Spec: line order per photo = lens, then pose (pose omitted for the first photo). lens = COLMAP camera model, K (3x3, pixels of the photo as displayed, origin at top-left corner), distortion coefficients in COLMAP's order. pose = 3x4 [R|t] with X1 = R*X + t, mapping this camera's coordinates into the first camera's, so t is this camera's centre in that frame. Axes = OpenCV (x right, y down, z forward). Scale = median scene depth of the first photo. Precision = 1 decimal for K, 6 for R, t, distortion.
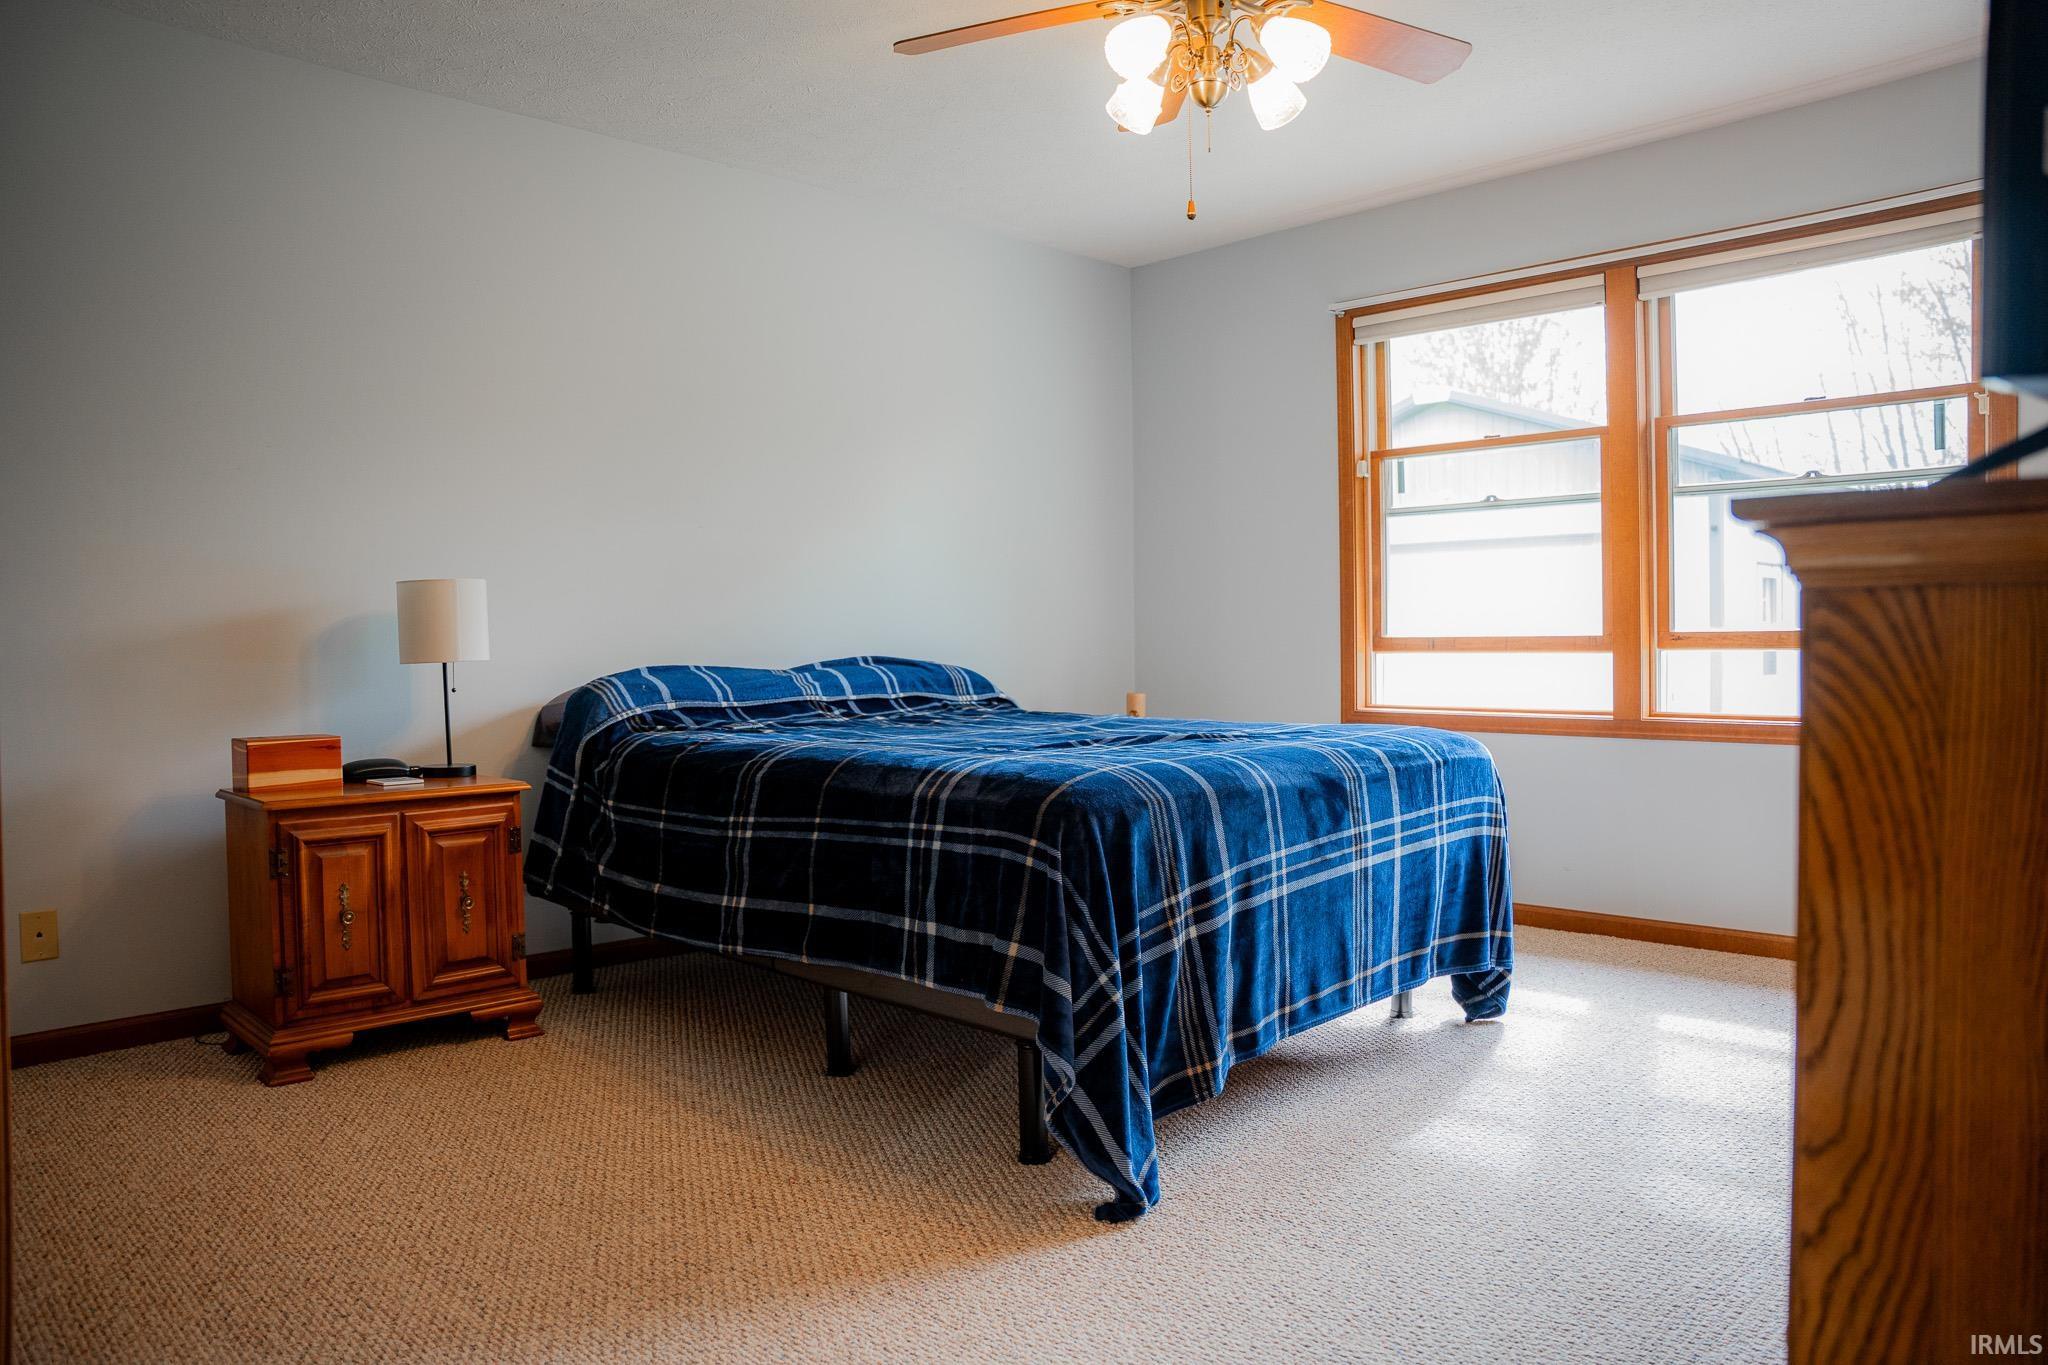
lens RADIAL K [[1404.8, 0, 1022.1], [0, 1404.8, 679.5], [0, 0, 1]] dist [-0.164299, 0.130161]
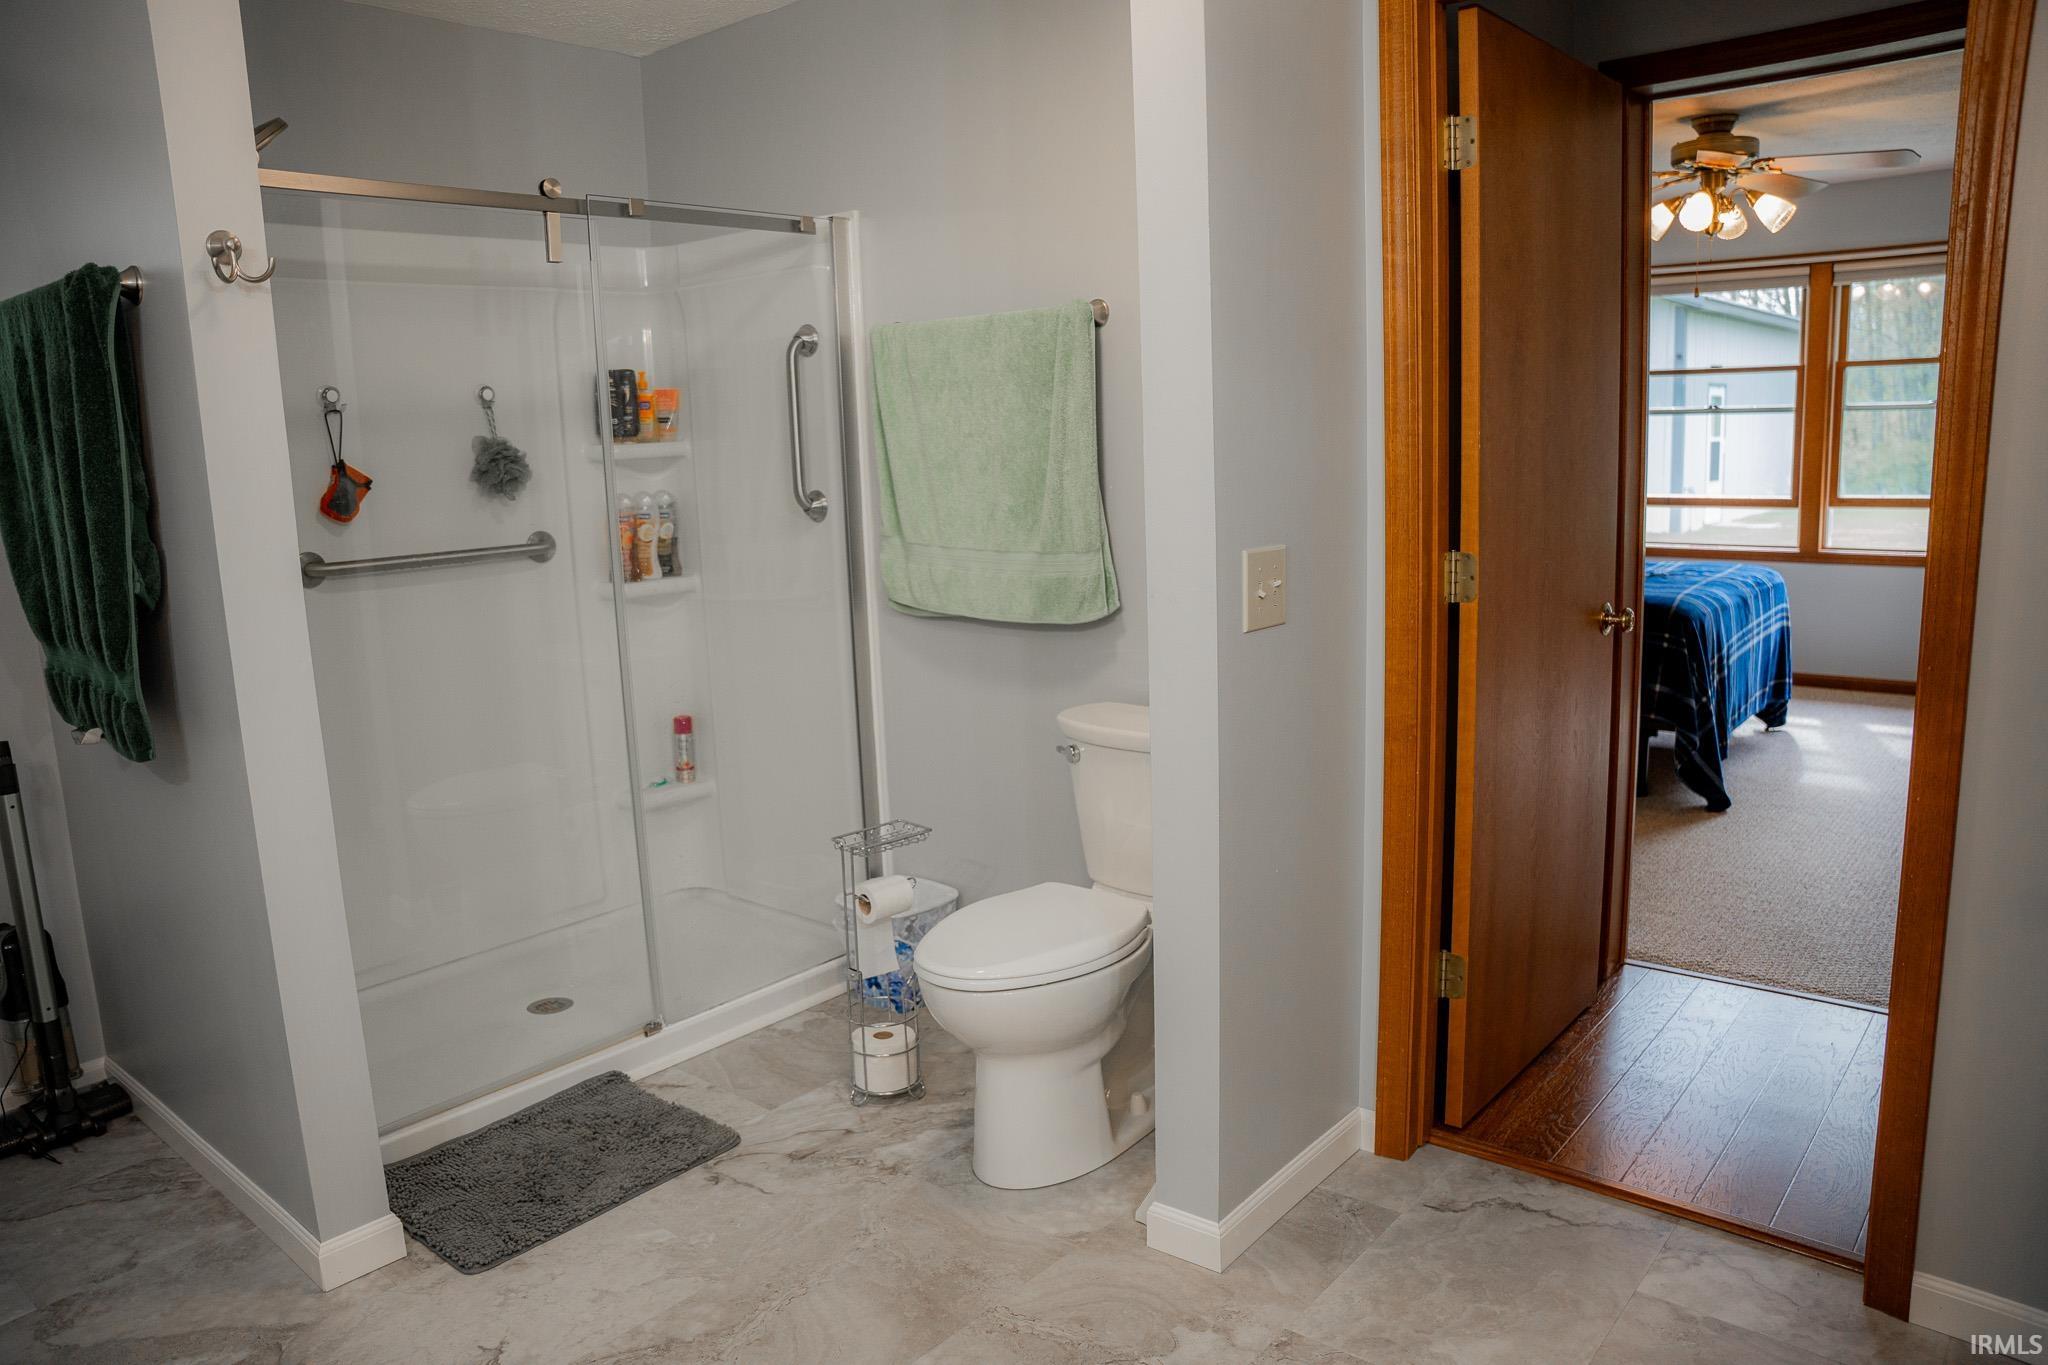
lens RADIAL K [[1404.8, 0, 1022.1], [0, 1404.8, 679.5], [0, 0, 1]] dist [-0.164299, 0.130161]
pose [[0.994682, -0.041054, 0.094463, -0.678661], [0.027566, 0.989782, 0.139900, -0.074532], [-0.099241, -0.136552, 0.985649, -0.528954]]
